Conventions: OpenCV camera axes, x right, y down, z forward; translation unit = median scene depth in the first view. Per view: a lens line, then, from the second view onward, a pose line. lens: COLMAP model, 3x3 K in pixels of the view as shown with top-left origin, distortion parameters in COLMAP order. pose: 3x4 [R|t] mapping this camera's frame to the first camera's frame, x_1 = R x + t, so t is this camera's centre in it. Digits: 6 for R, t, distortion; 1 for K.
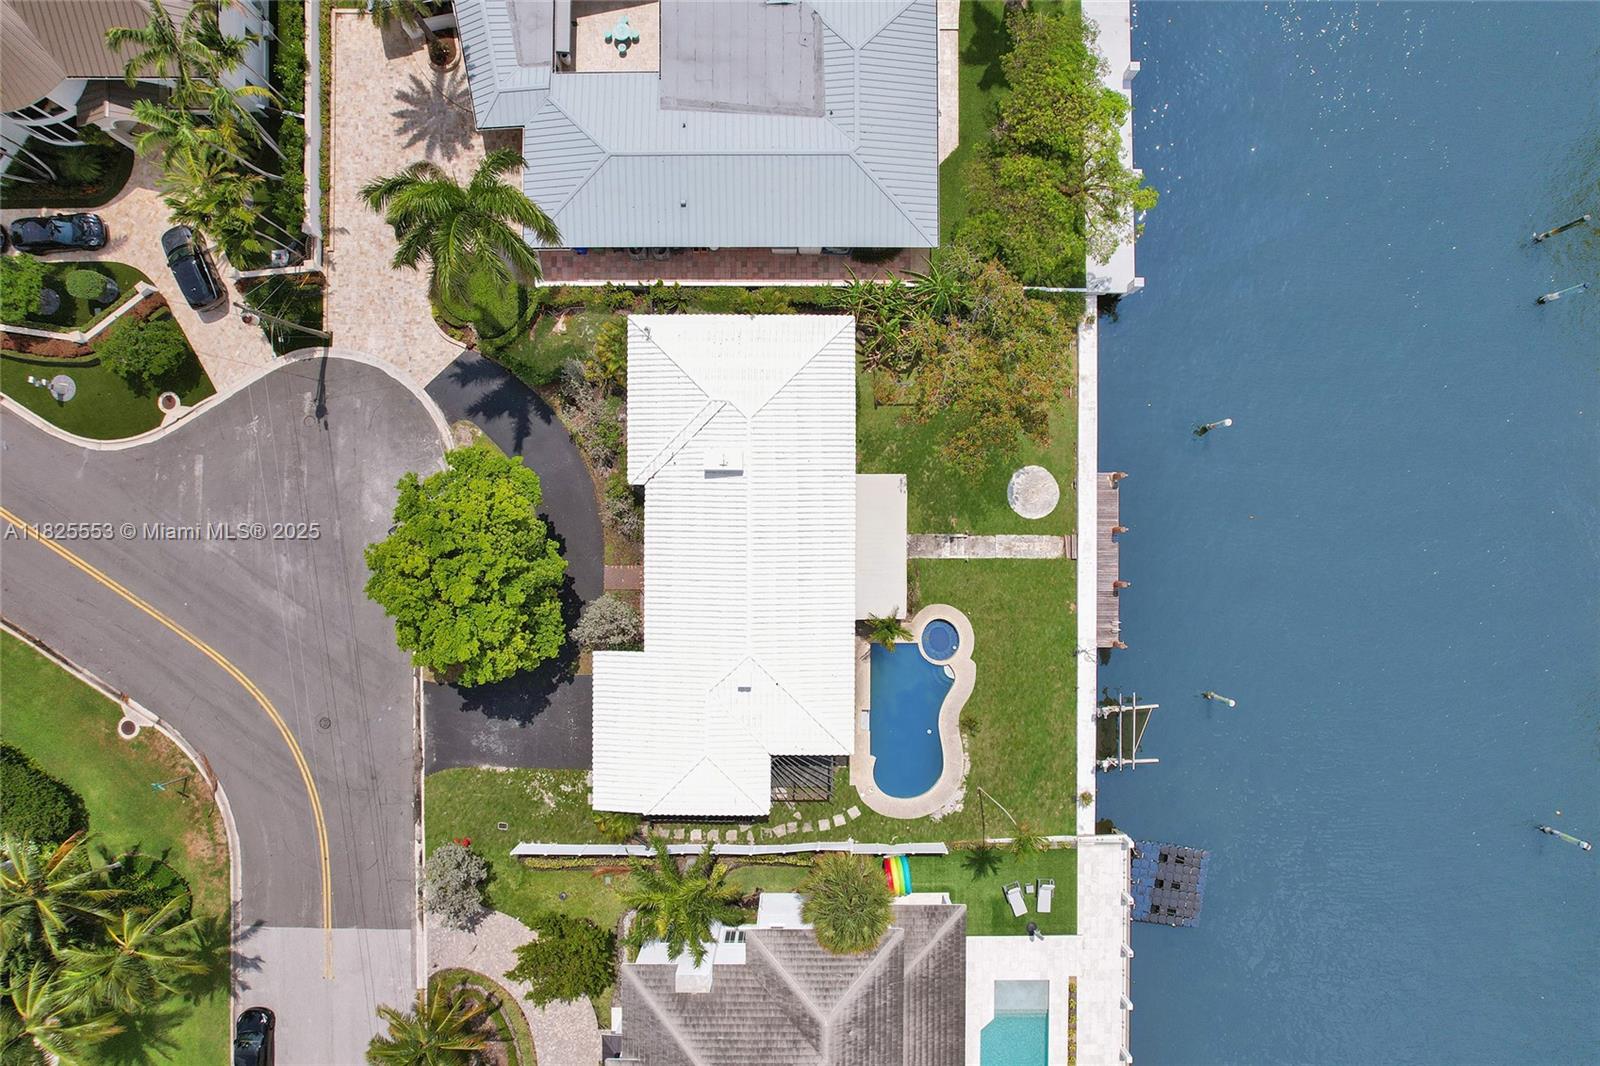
lens RADIAL K [[1038.5, 0, 796.3], [0, 1038.5, 553.6], [0, 0, 1]] dist [-0.056838, 0.001501]
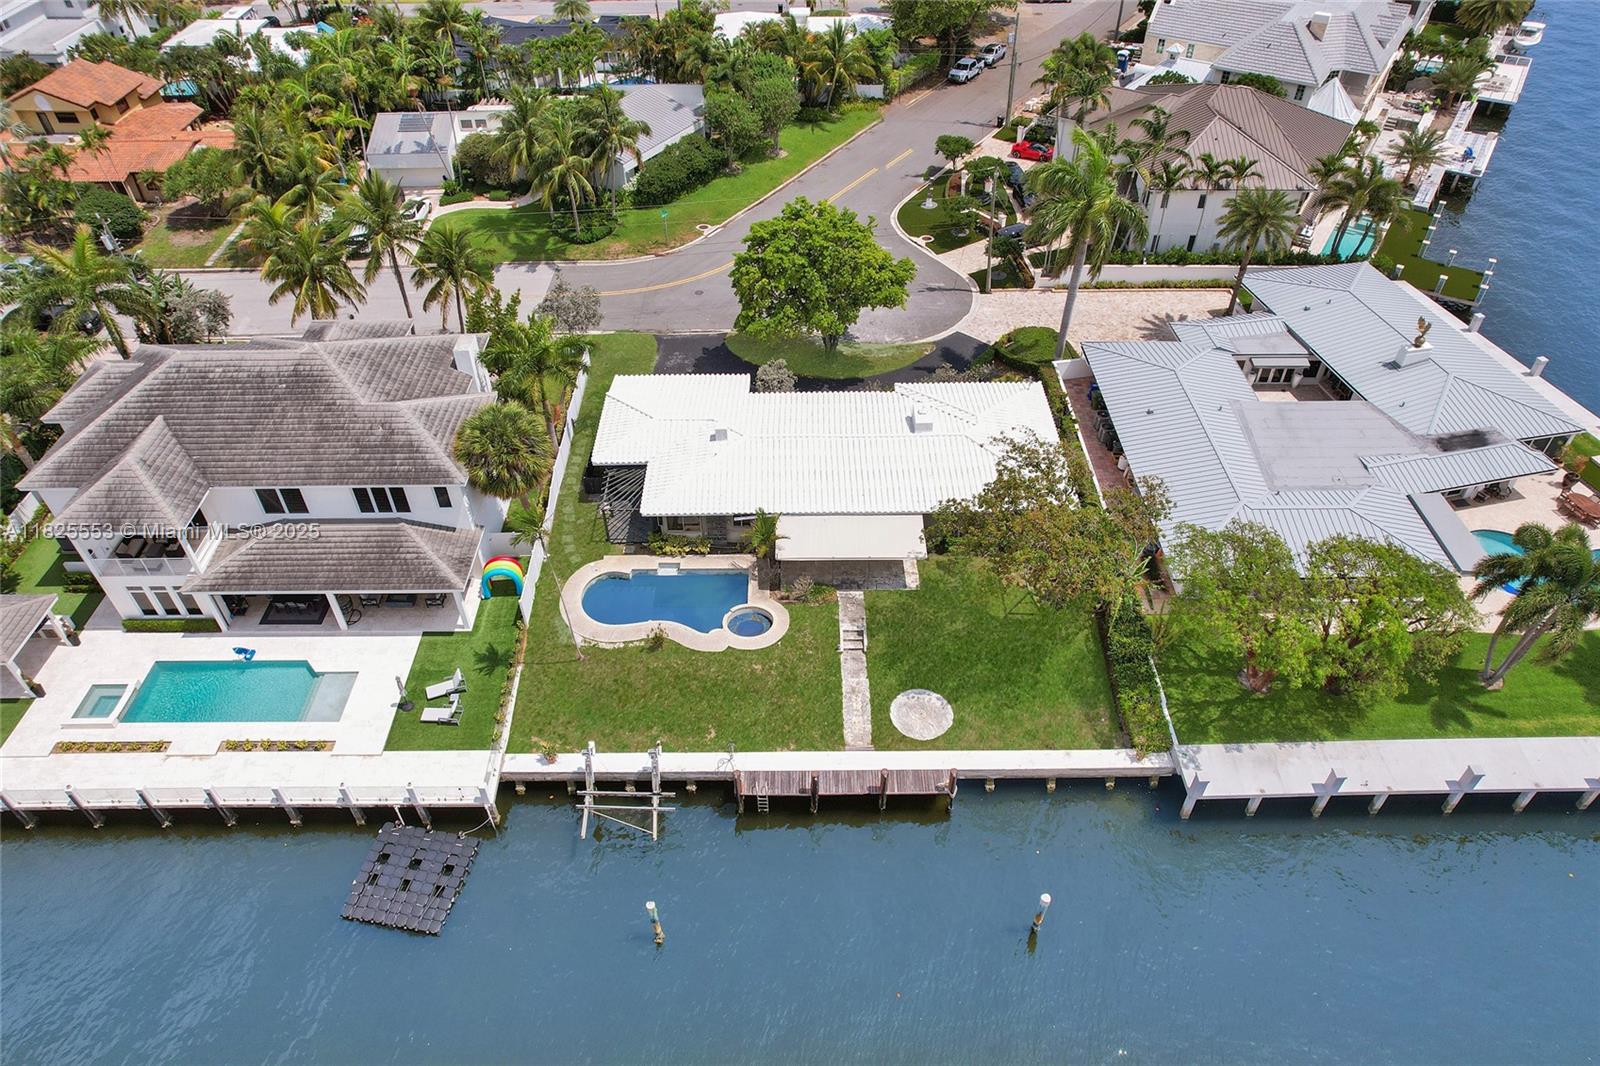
lens RADIAL K [[1038.5, 0, 796.3], [0, 1038.5, 553.6], [0, 0, 1]] dist [-0.056838, 0.001501]
pose [[0.005947, 0.672582, -0.739999, 0.774967], [-0.999941, 0.010730, 0.001716, 0.040330], [0.009094, 0.739945, 0.672606, 0.338603]]
